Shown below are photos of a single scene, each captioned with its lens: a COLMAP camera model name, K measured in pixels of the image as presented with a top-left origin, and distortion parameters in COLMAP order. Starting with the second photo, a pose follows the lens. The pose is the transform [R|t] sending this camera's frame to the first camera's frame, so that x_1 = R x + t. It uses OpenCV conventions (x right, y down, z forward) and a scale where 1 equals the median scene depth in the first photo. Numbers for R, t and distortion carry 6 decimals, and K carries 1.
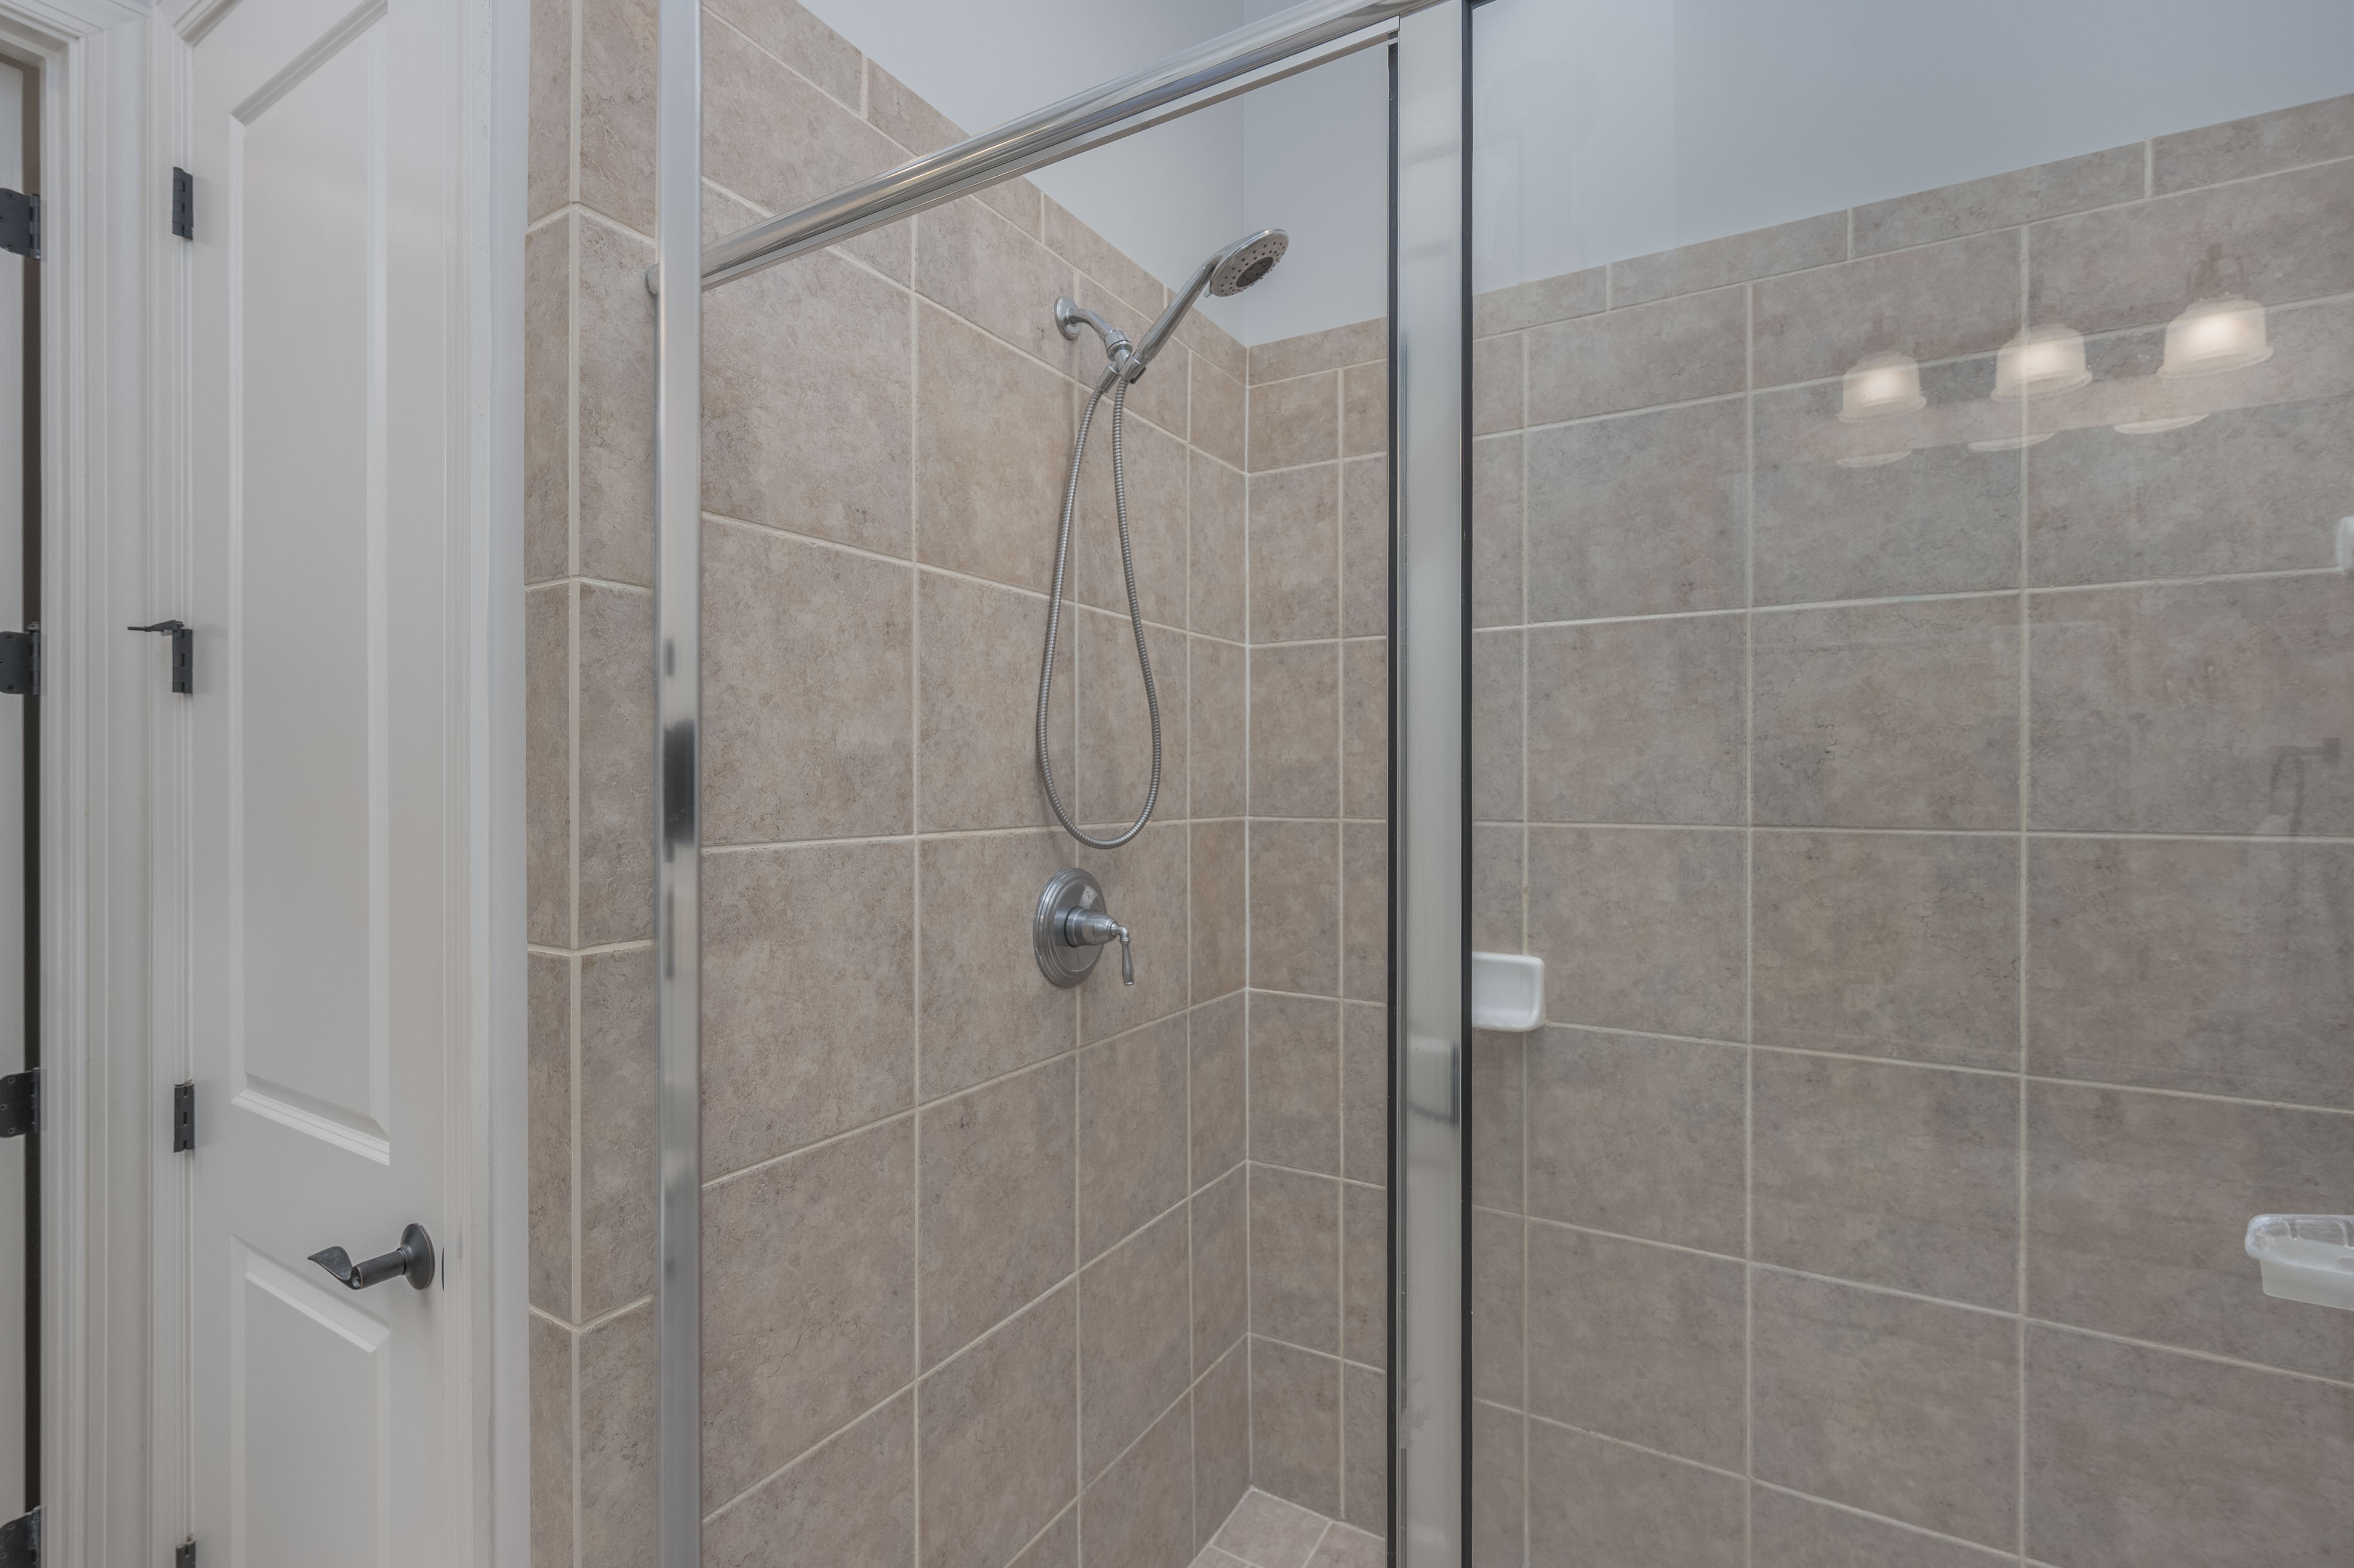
lens RADIAL K [[1060.1, 0, 1184.6], [0, 1060.1, 774.3], [0, 0, 1]] dist [0.001659, 0.000566]
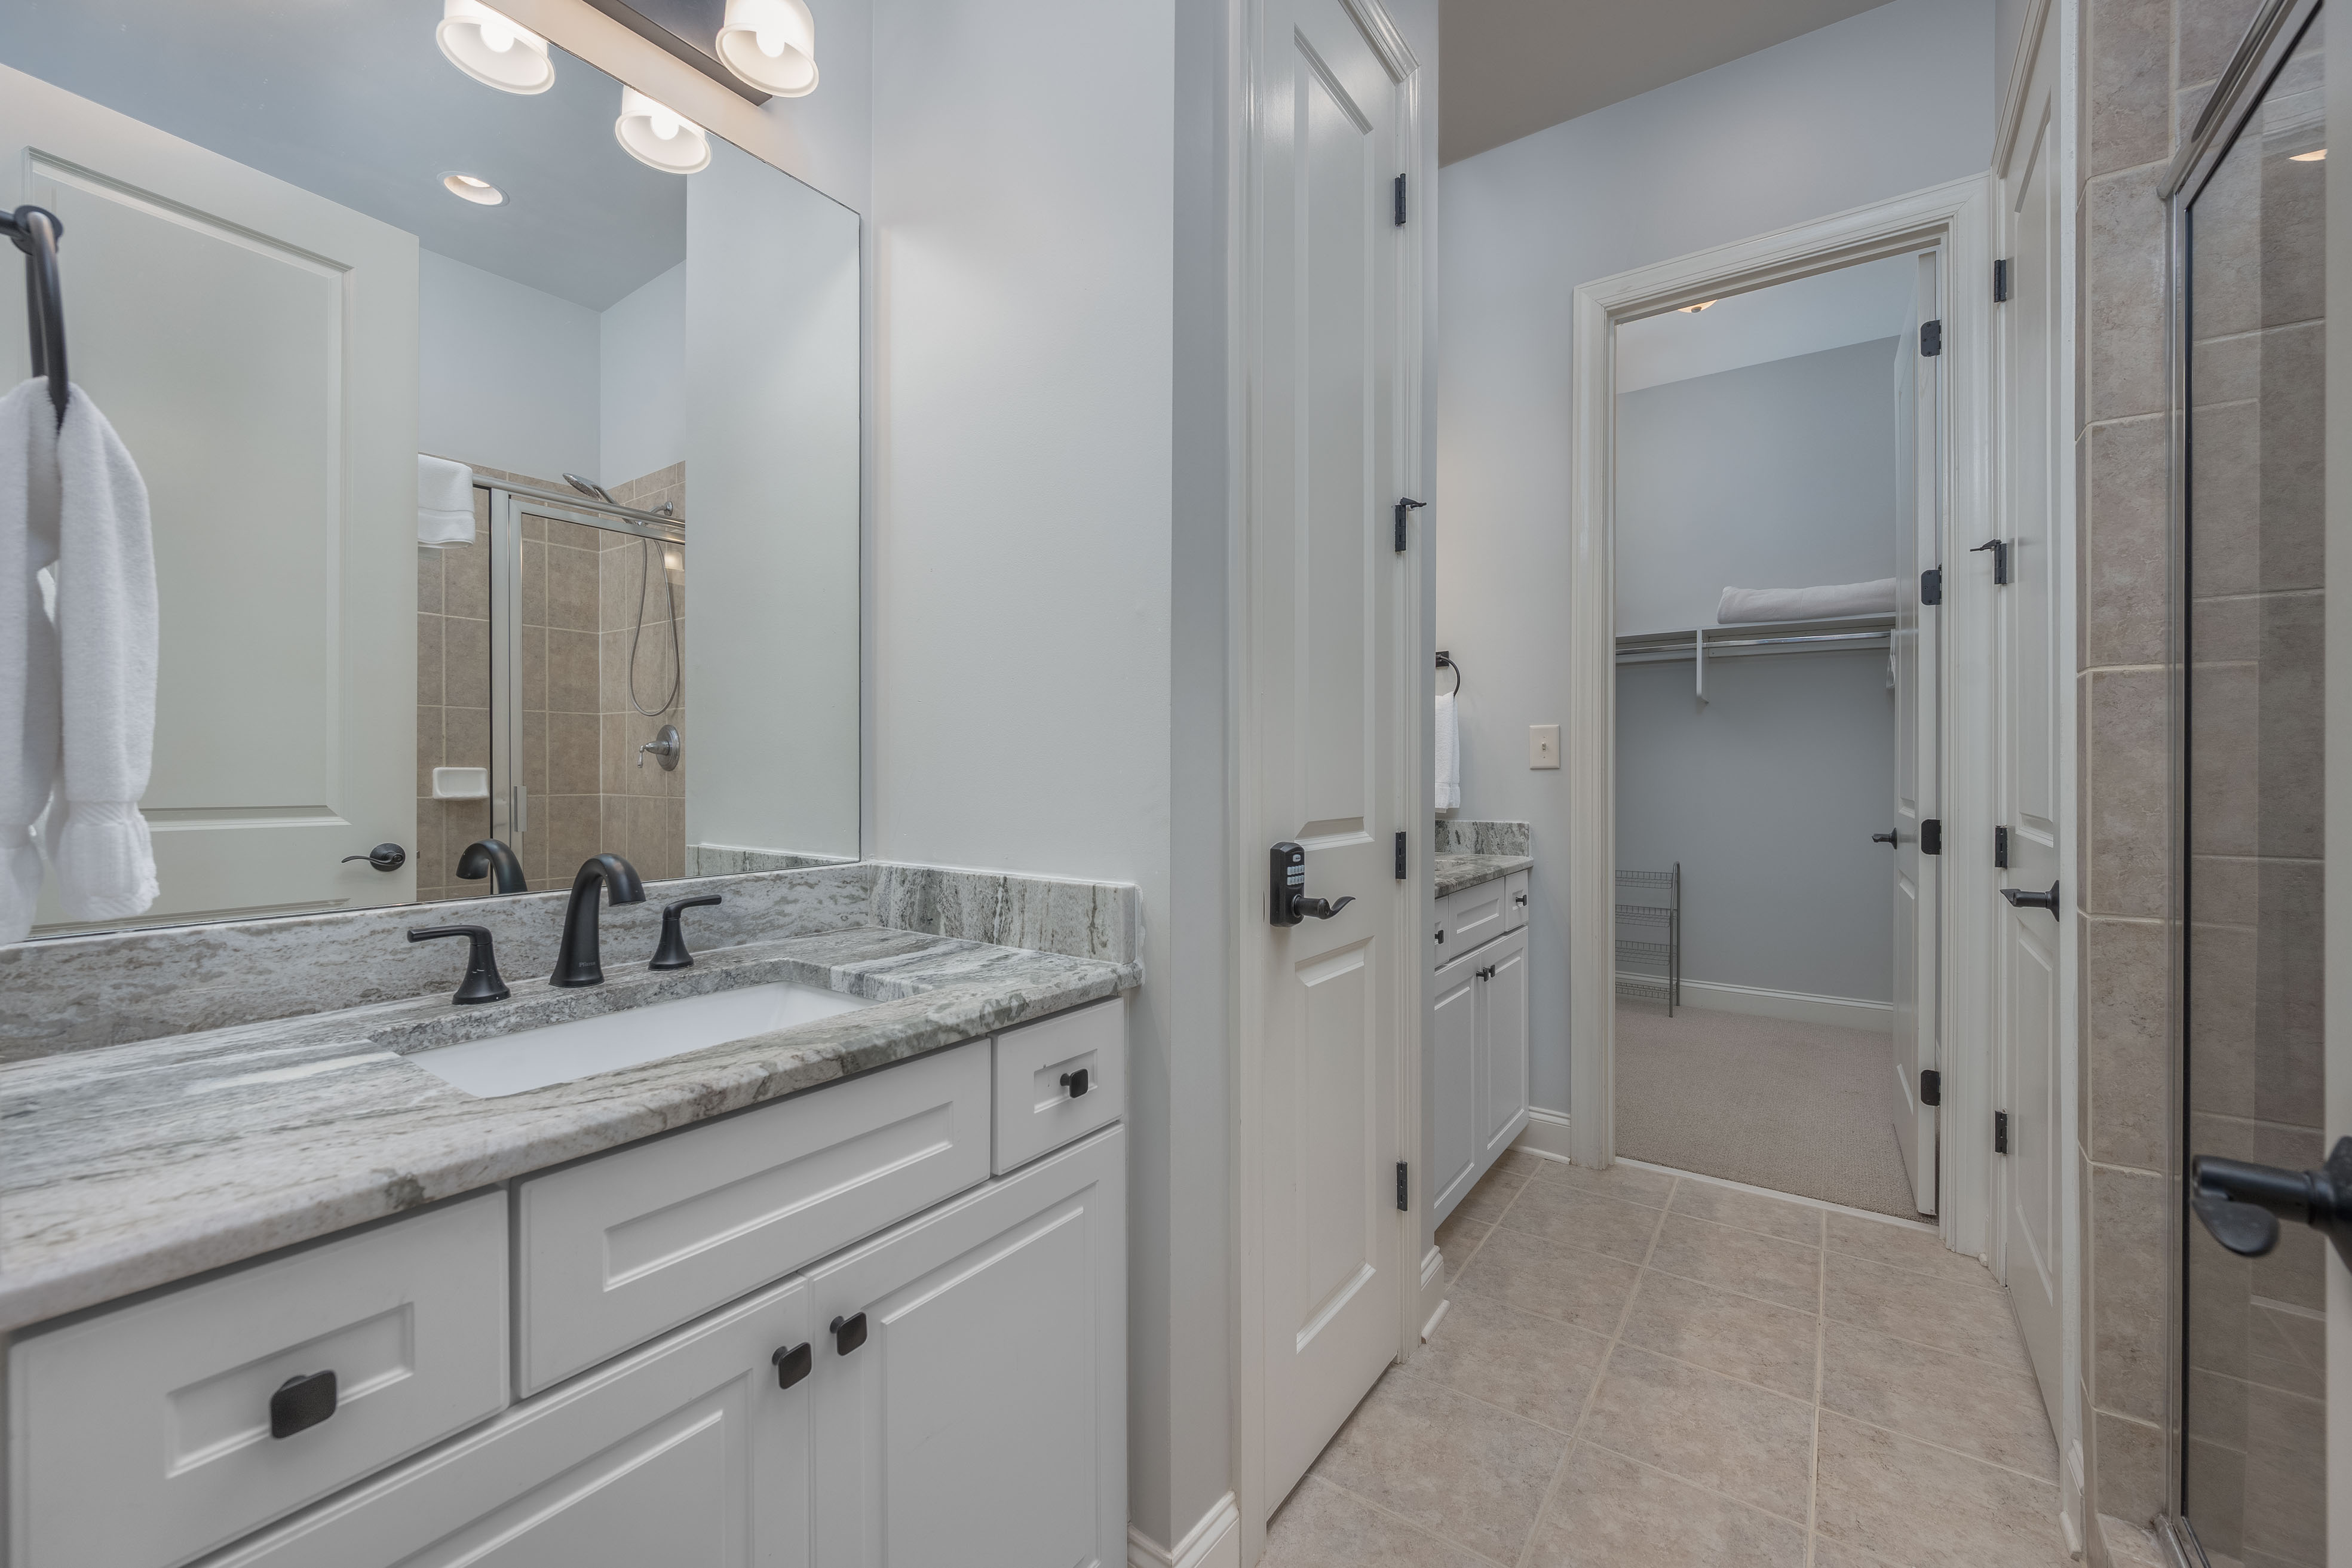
lens RADIAL K [[948.4, 0, 1171.4], [0, 948.4, 783.8], [0, 0, 1]] dist [-0.002400, 0.000180]
pose [[-0.090542, 0.005886, -0.995875, 0.871569], [-0.002160, 0.999979, 0.006106, 0.314831], [0.995890, 0.002704, -0.090528, -0.186705]]
